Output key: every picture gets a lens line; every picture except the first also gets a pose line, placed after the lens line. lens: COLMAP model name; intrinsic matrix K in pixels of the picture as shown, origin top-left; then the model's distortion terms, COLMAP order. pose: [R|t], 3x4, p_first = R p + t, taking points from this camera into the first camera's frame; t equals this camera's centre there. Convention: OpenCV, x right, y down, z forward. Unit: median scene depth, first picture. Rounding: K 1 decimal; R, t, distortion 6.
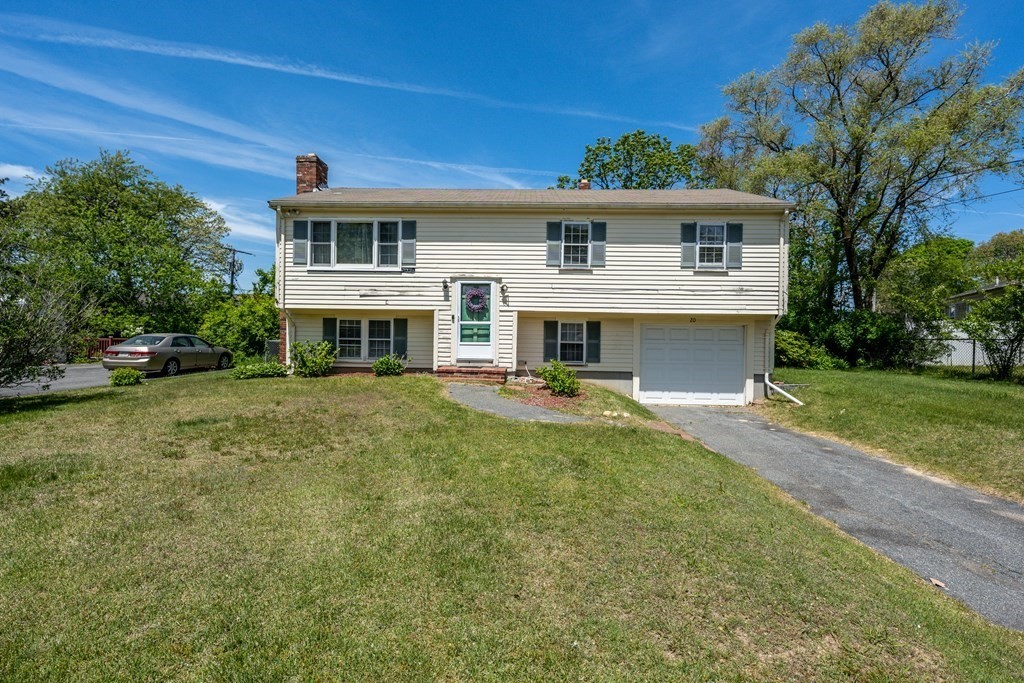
lens RADIAL K [[502.2, 0, 510.5], [0, 502.2, 345.3], [0, 0, 1]] dist [0.008234, 0.001577]
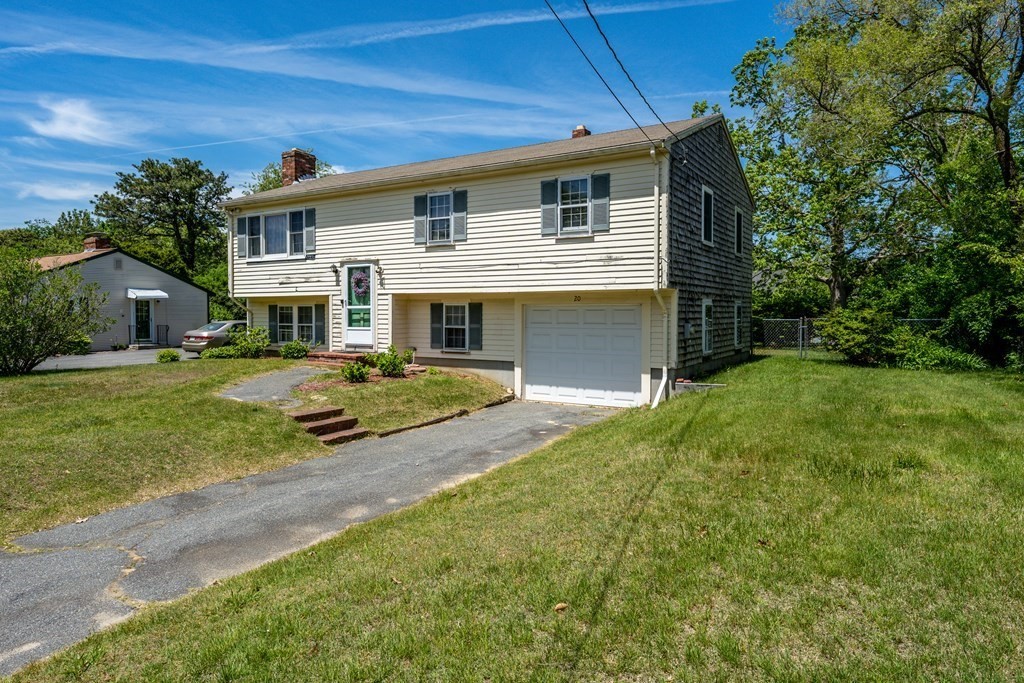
lens RADIAL K [[623.6, 0, 512.3], [0, 623.6, 333.0], [0, 0, 1]] dist [0.001751, -0.003153]
pose [[0.878884, 0.000939, -0.477035, 0.764126], [0.001595, 0.999987, 0.004908, -0.000220], [0.477033, -0.005074, 0.878871, 0.078570]]
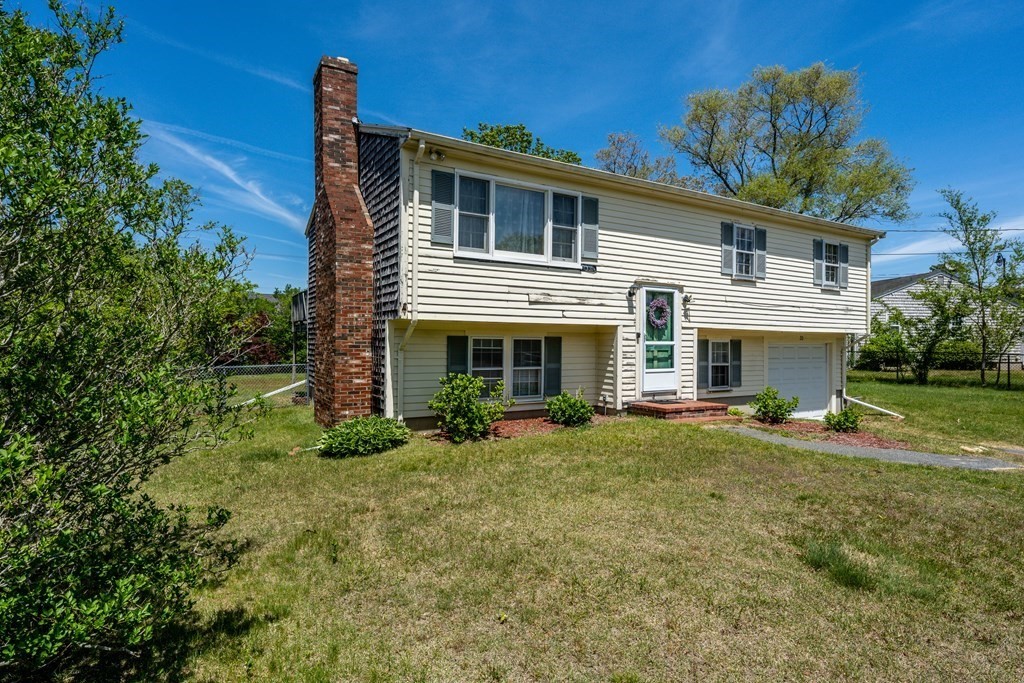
lens RADIAL K [[544.5, 0, 515.0], [0, 544.5, 344.8], [0, 0, 1]] dist [0.002307, -0.000269]
pose [[0.836902, -0.009721, 0.547266, -0.702092], [0.016266, 0.999842, -0.007114, -0.039725], [-0.547111, 0.014856, 0.836928, 0.427387]]
